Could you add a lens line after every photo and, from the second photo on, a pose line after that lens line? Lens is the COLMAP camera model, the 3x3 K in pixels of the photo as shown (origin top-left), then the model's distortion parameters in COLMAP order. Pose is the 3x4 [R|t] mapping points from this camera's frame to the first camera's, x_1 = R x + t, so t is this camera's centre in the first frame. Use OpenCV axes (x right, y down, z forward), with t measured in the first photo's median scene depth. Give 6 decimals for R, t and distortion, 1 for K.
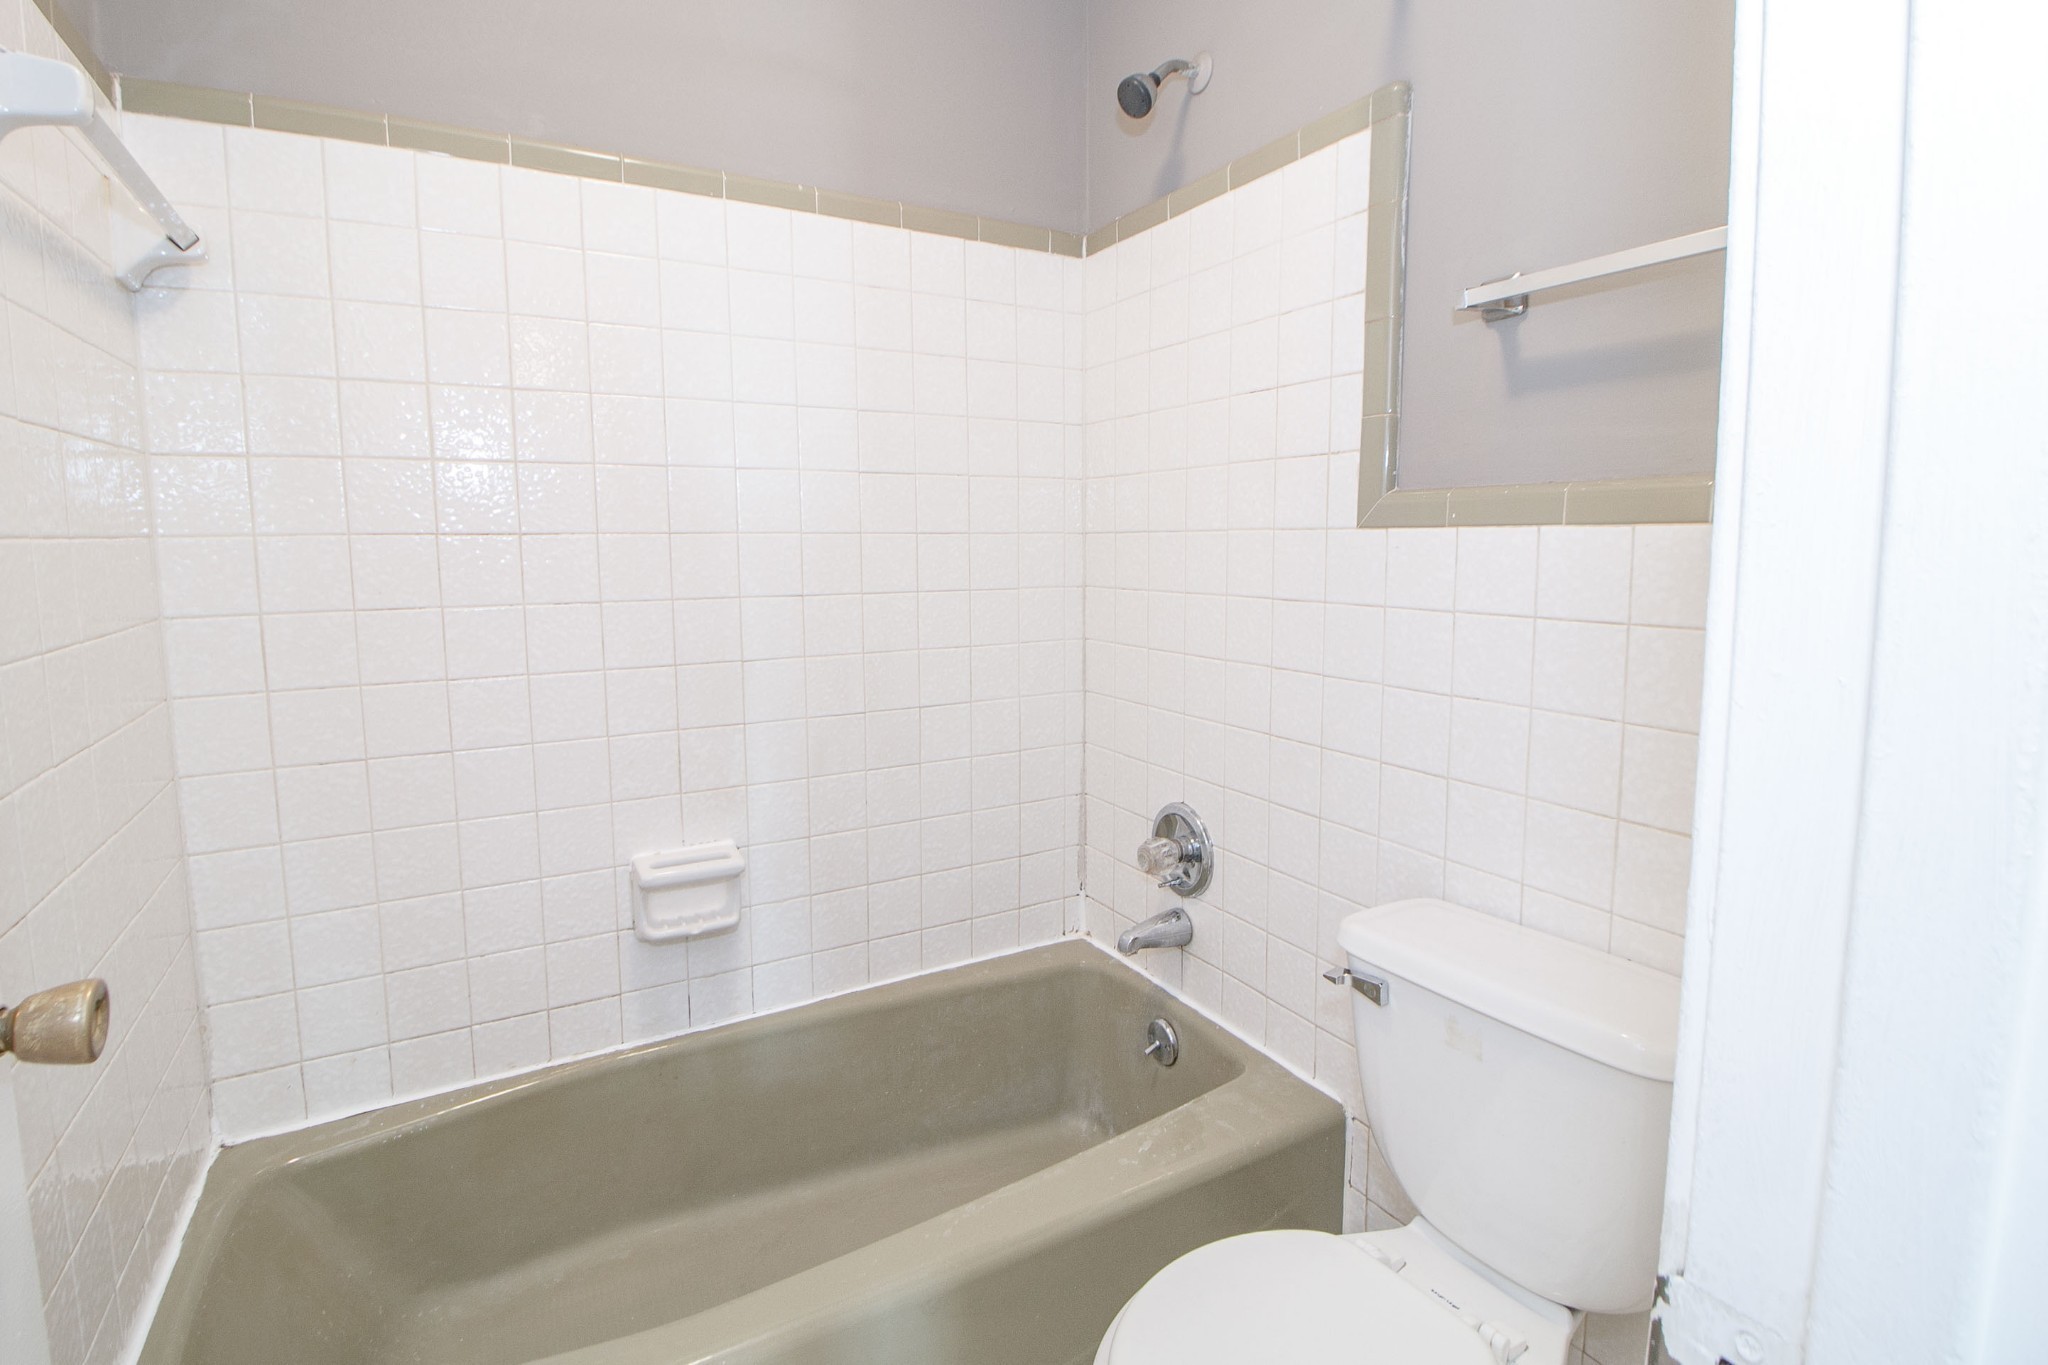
lens RADIAL K [[1001.3, 0, 1030.0], [0, 1001.3, 640.3], [0, 0, 1]] dist [0.000857, -0.016284]
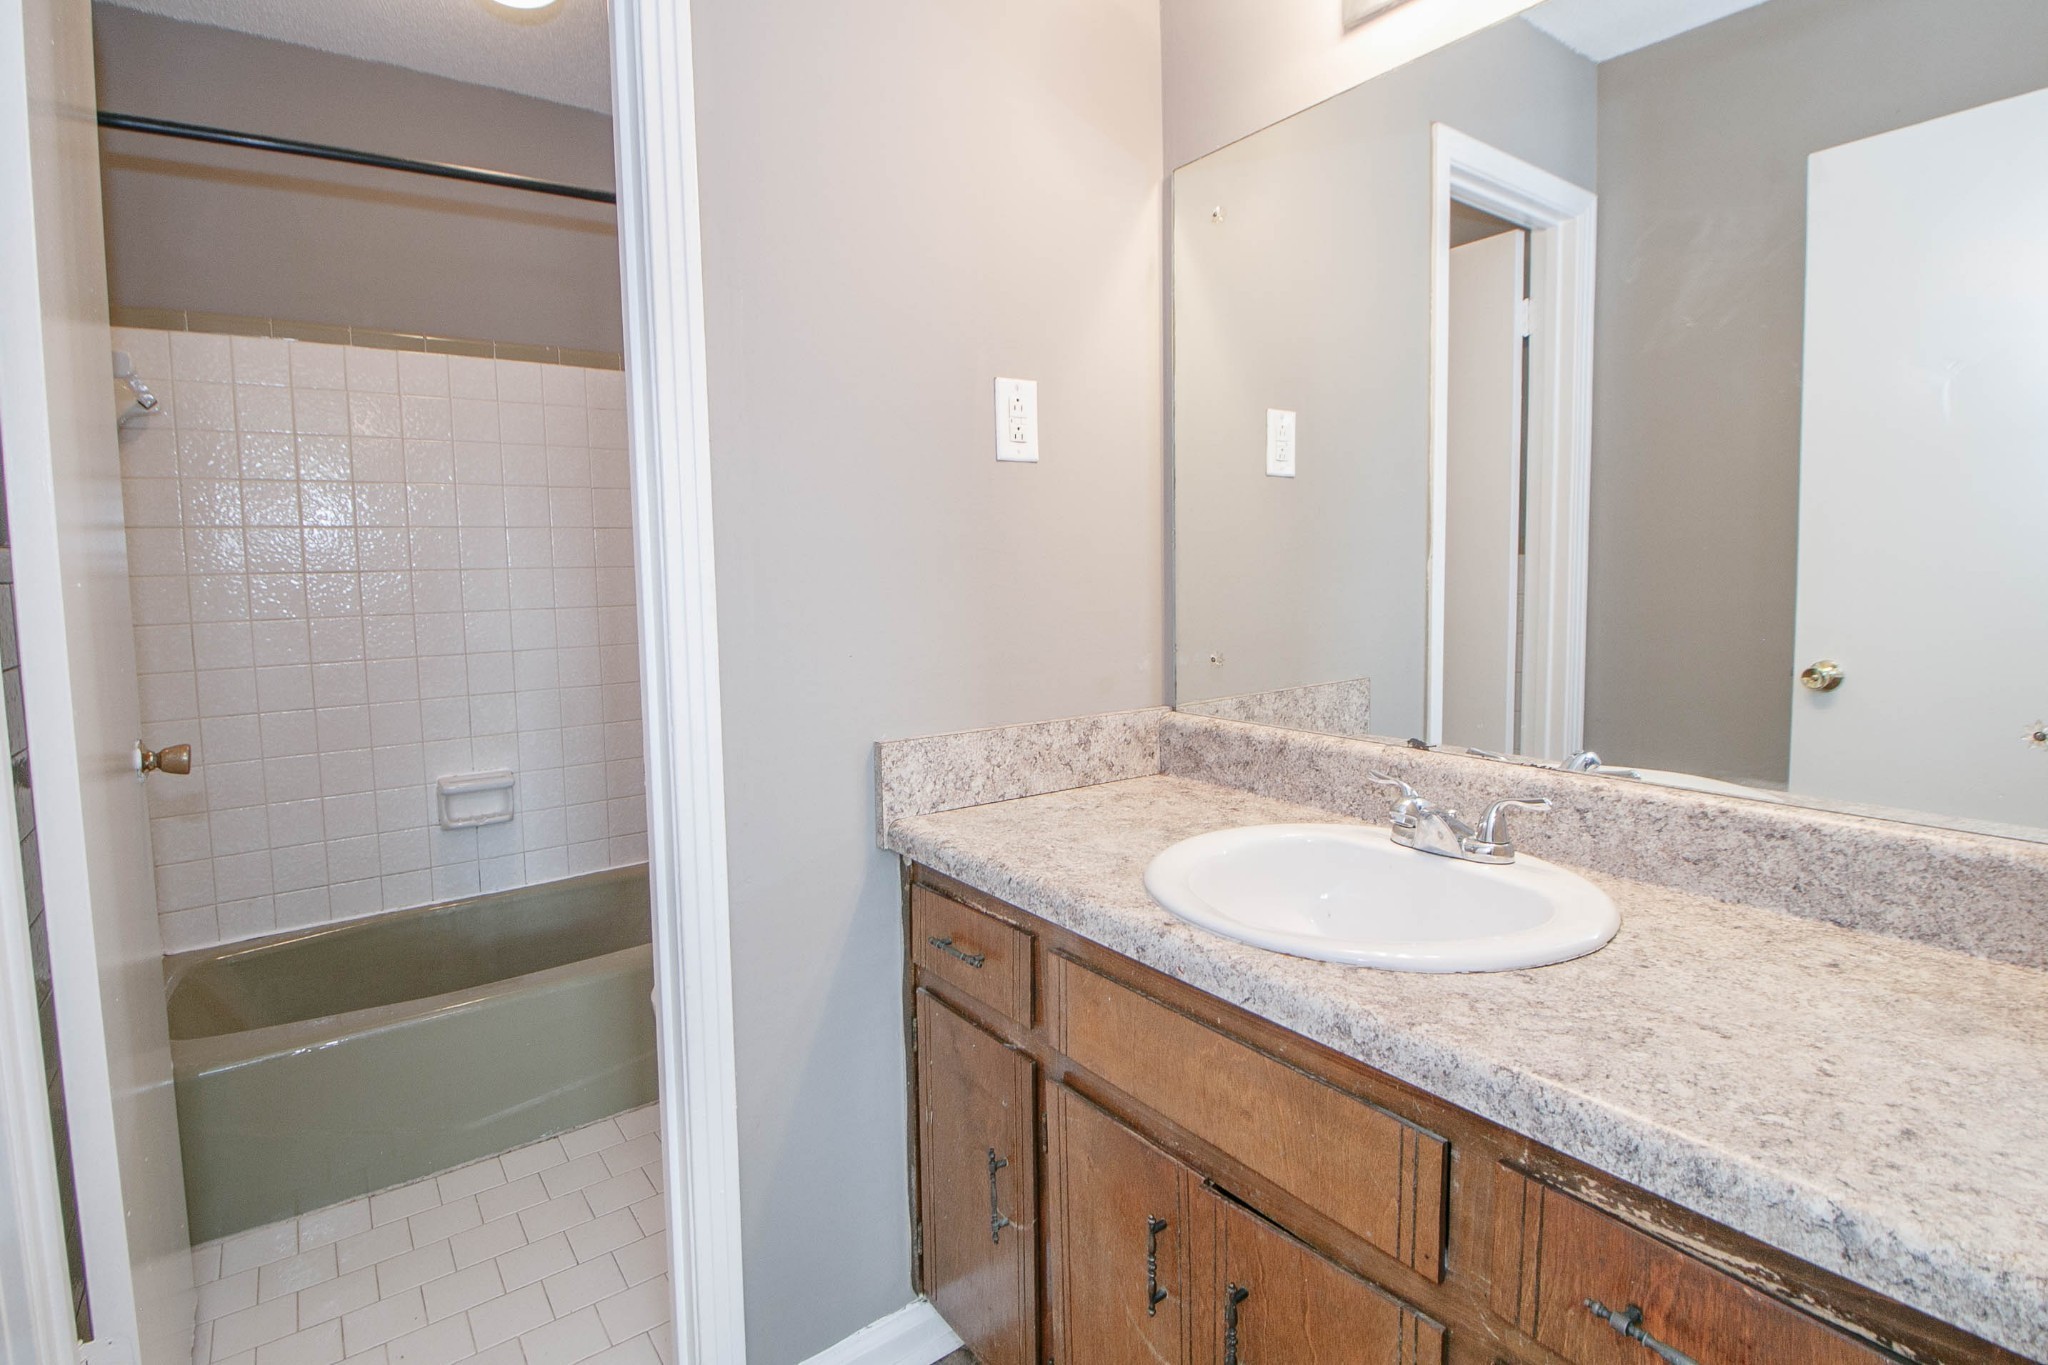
lens RADIAL K [[1001.3, 0, 1030.0], [0, 1001.3, 640.3], [0, 0, 1]] dist [0.000857, -0.016284]
pose [[0.992976, -0.020808, 0.116473, 0.363494], [0.023492, 0.999488, -0.021716, 0.062435], [-0.115961, 0.024300, 0.992956, -0.699903]]
